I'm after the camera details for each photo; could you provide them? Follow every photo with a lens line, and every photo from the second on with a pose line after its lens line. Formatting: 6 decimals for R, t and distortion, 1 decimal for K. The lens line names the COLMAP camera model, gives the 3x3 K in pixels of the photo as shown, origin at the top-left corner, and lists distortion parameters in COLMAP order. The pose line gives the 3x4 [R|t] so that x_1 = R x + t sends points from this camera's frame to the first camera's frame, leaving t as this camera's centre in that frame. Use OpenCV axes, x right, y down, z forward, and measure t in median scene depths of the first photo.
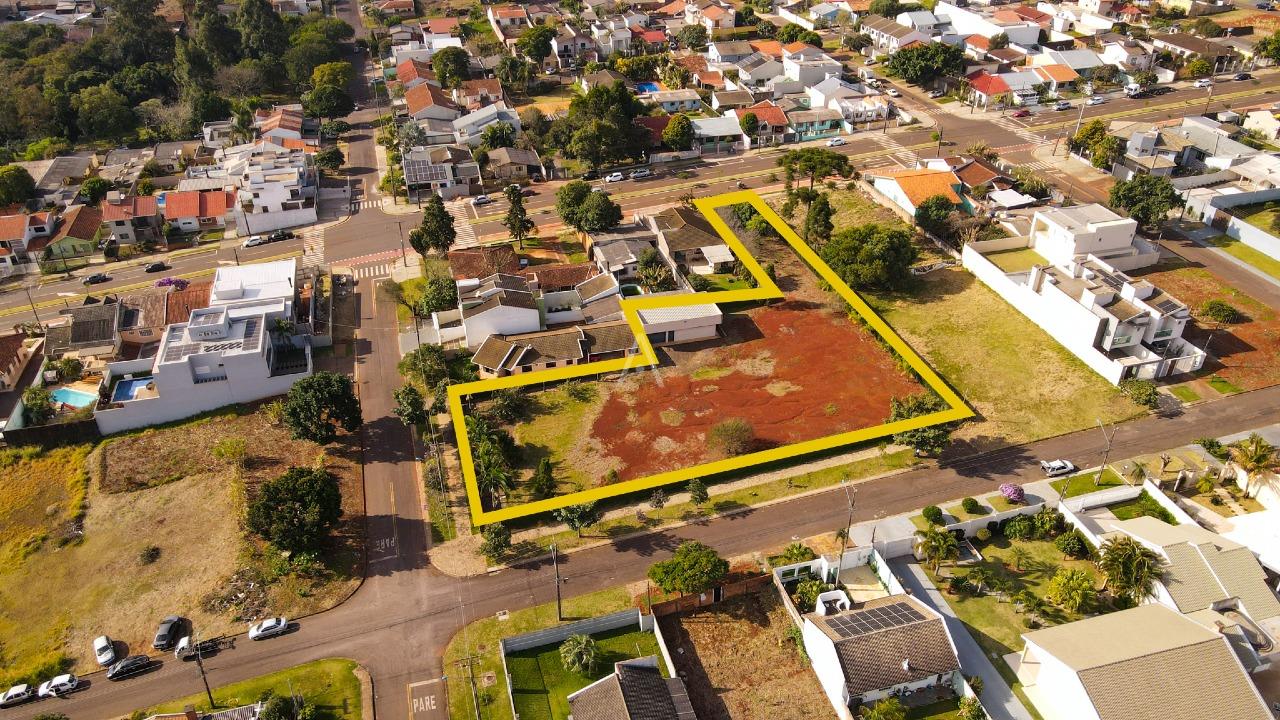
lens RADIAL K [[943.8, 0, 640.0], [0, 943.8, 360.0], [0, 0, 1]] dist [0.000702, 0.034592]
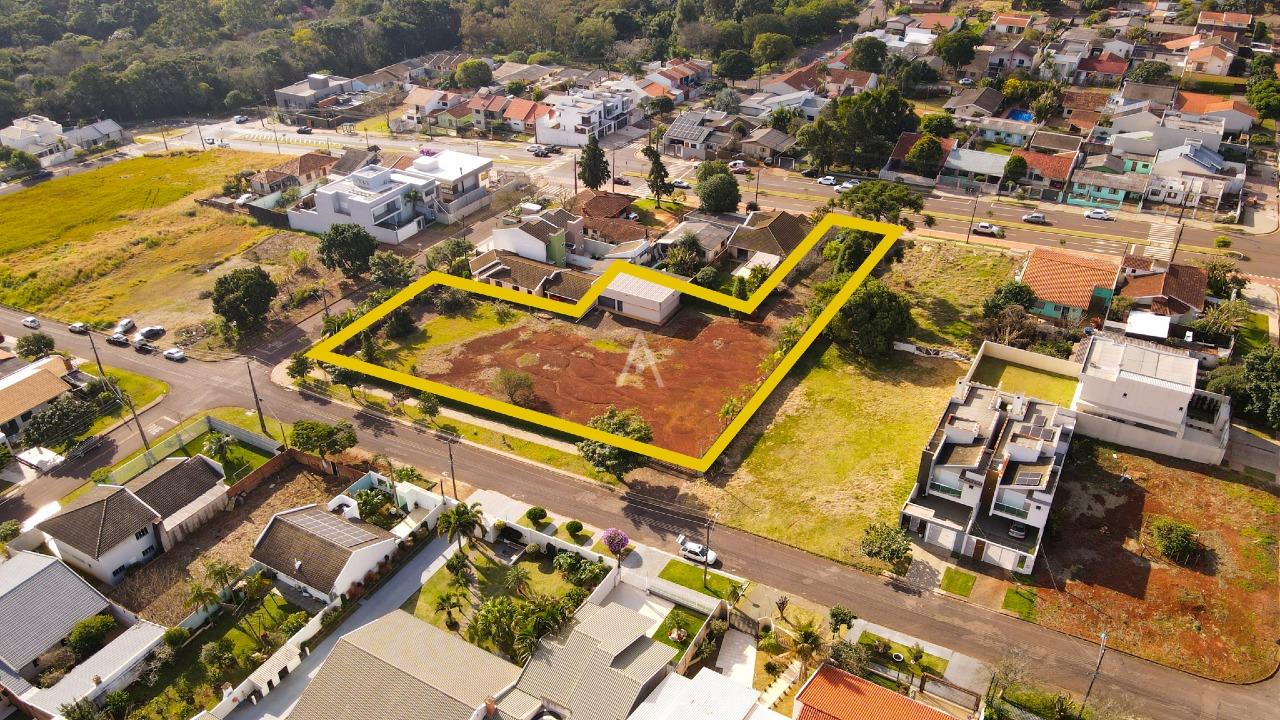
lens RADIAL K [[943.8, 0, 640.0], [0, 943.8, 360.0], [0, 0, 1]] dist [0.000702, 0.034592]
pose [[0.704202, 0.374508, -0.603194, 0.648264], [-0.371600, 0.918327, 0.136341, -0.112062], [0.604990, 0.128135, 0.785855, 0.193567]]
